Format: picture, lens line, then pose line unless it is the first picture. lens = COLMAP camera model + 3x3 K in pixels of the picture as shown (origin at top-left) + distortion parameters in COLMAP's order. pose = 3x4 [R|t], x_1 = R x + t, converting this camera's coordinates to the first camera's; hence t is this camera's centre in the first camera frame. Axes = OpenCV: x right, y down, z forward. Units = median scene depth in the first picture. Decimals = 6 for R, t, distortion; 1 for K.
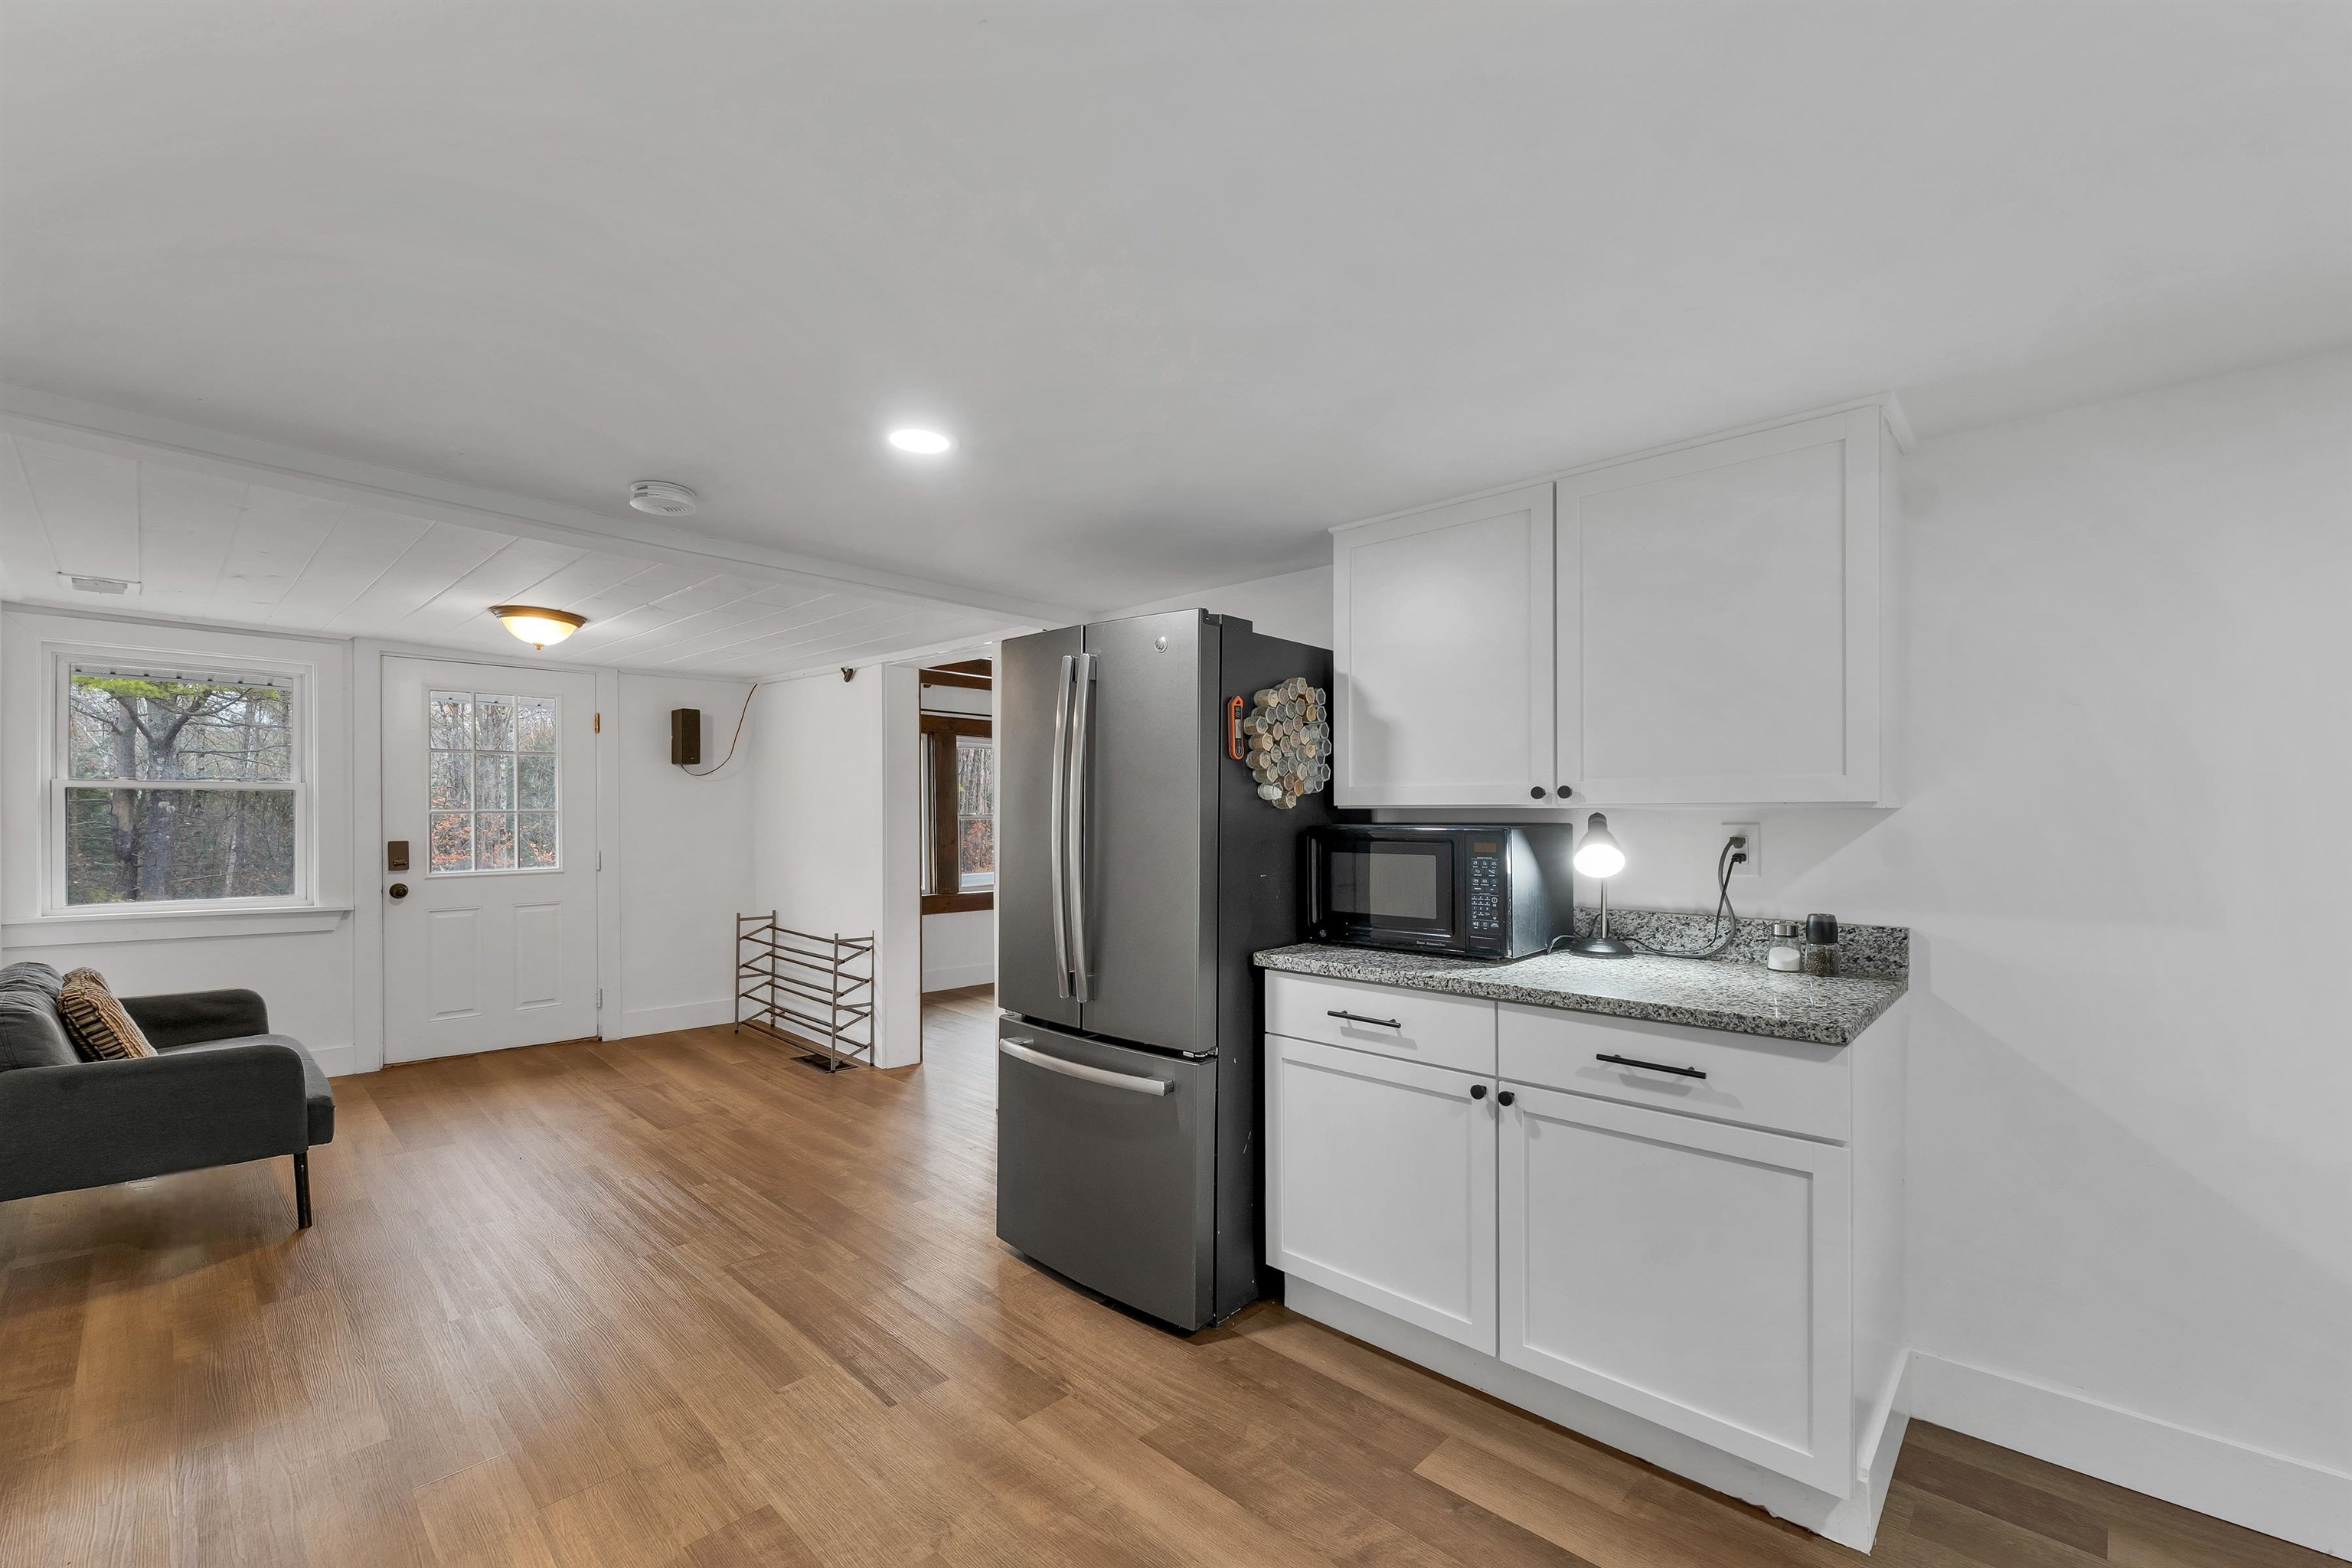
lens RADIAL K [[960.5, 0, 1169.6], [0, 960.5, 811.2], [0, 0, 1]] dist [-0.000556, 0.001072]
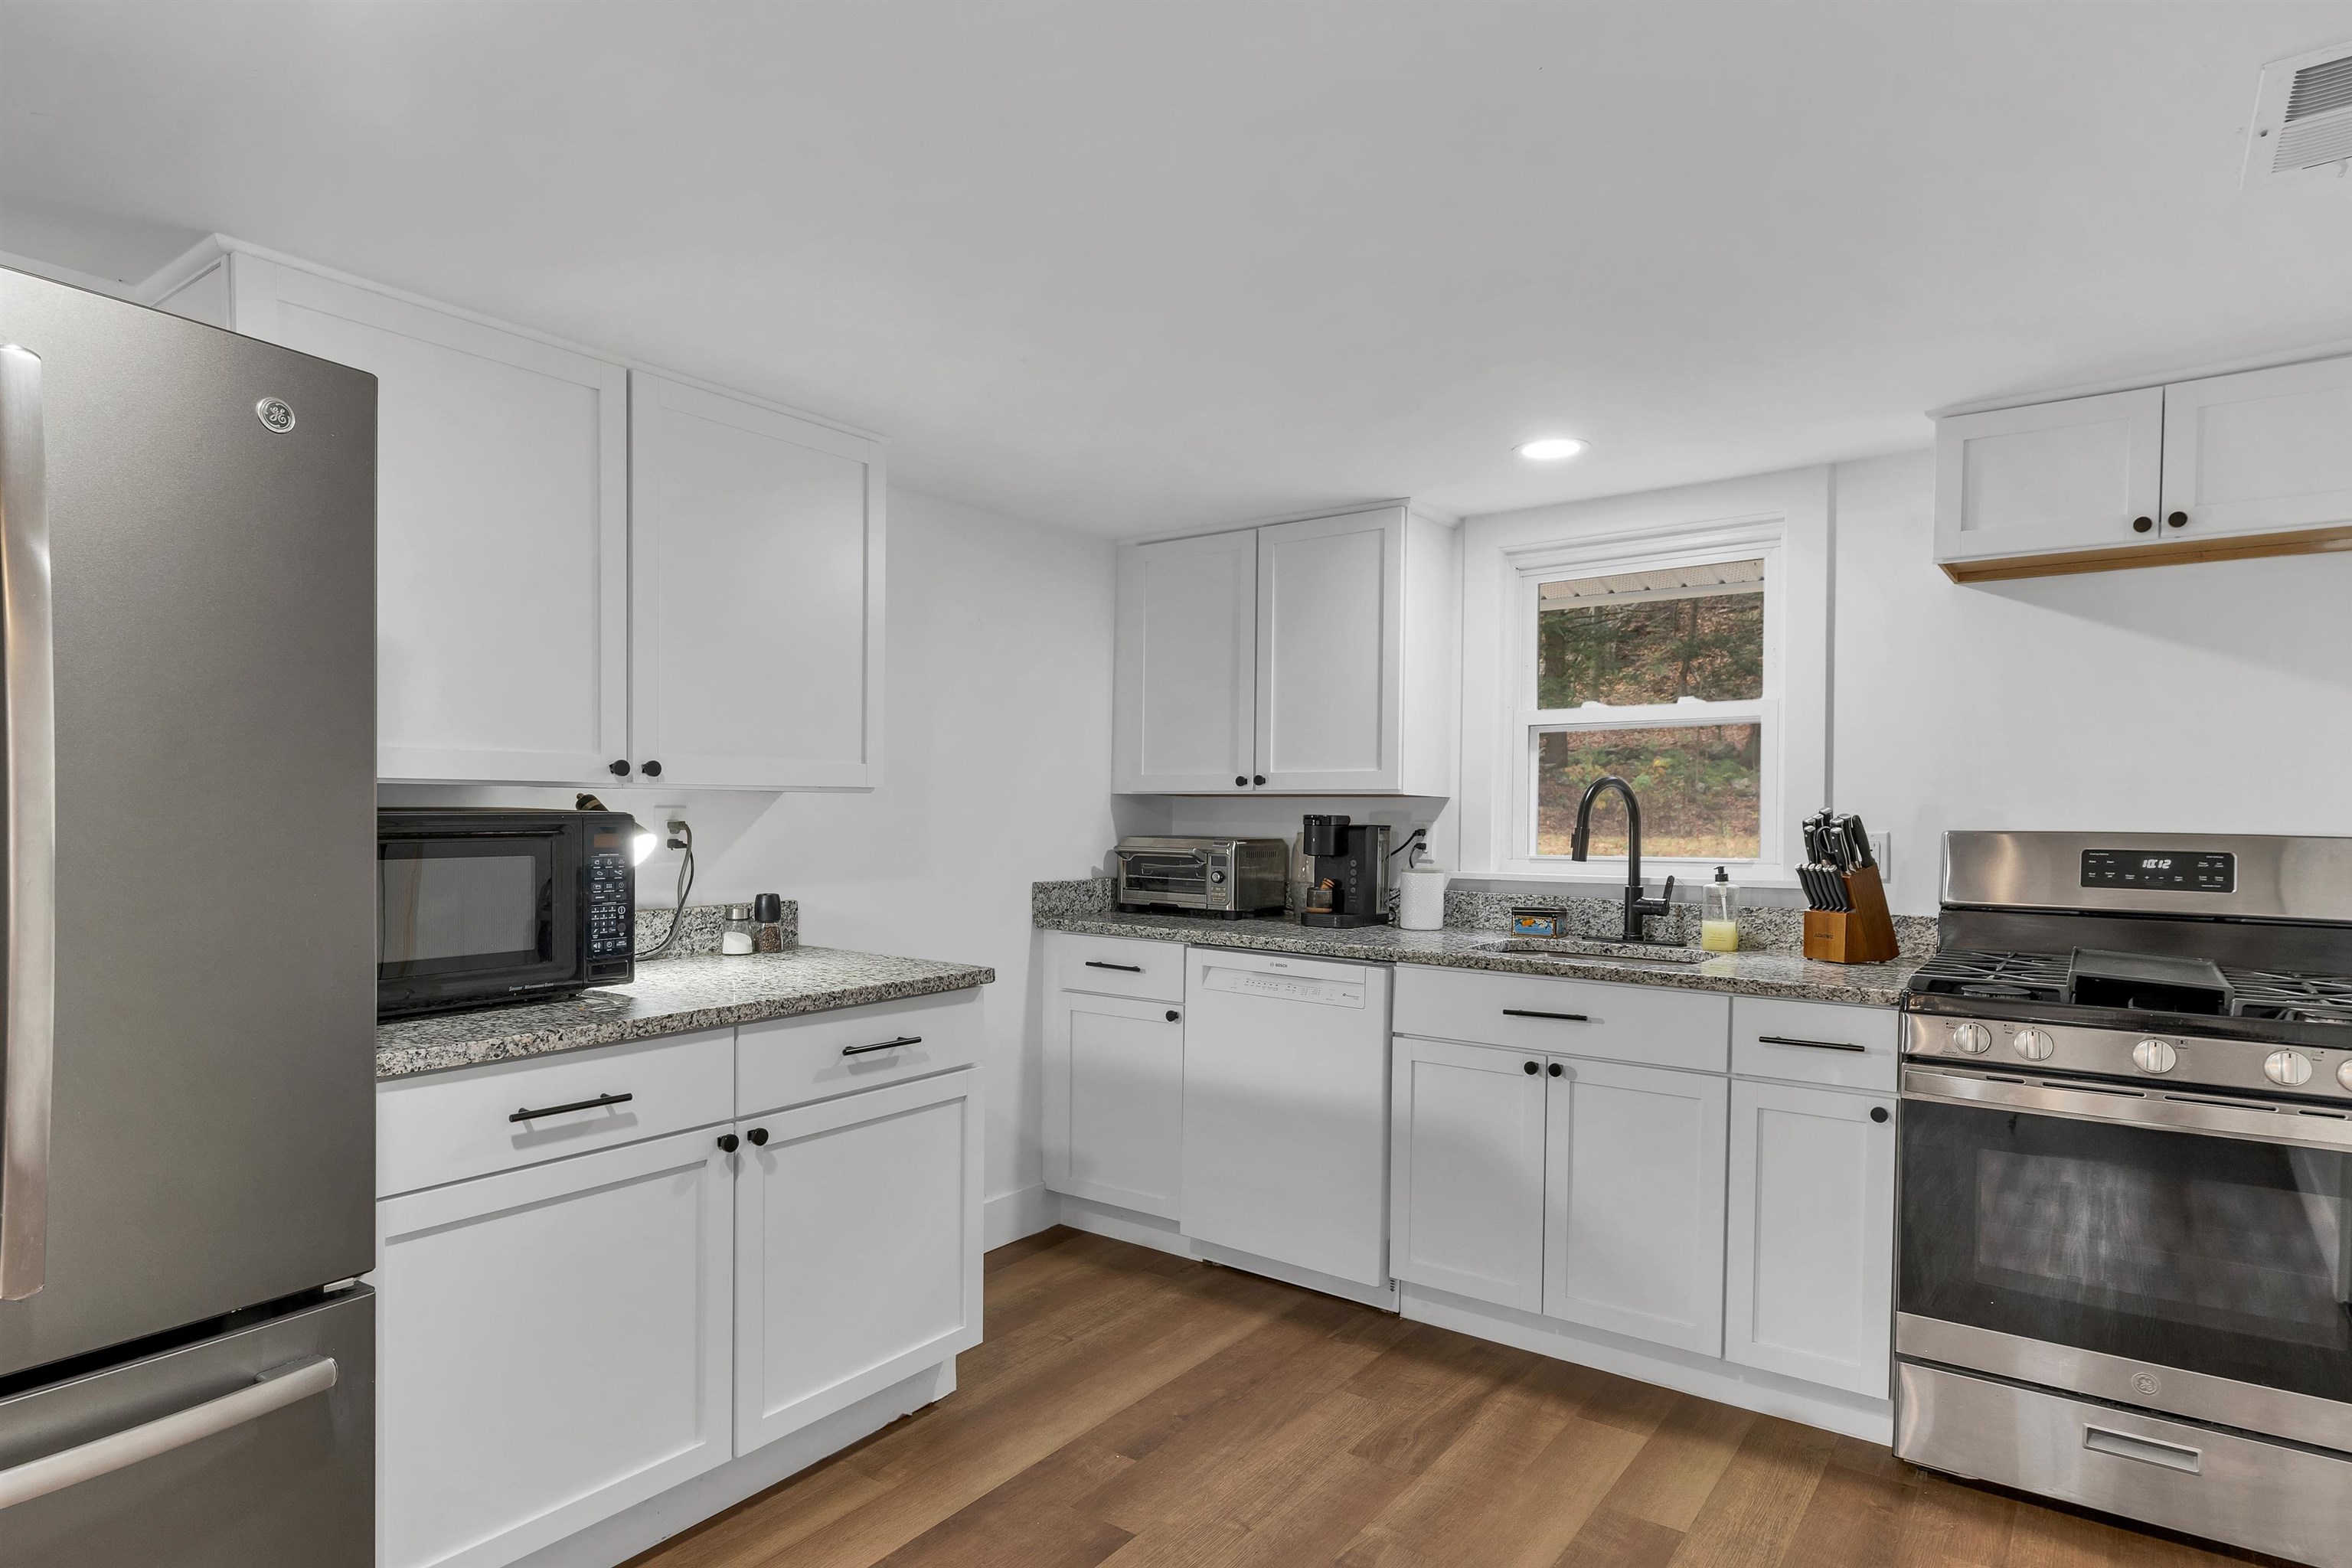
lens RADIAL K [[1303.9, 0, 1177.2], [0, 1303.9, 835.4], [0, 0, 1]] dist [0.002141, -0.000516]
pose [[-0.135566, -0.025568, 0.990438, -0.358744], [-0.013720, 0.999620, 0.023927, 0.001946], [-0.990673, -0.010345, -0.135865, 0.348953]]
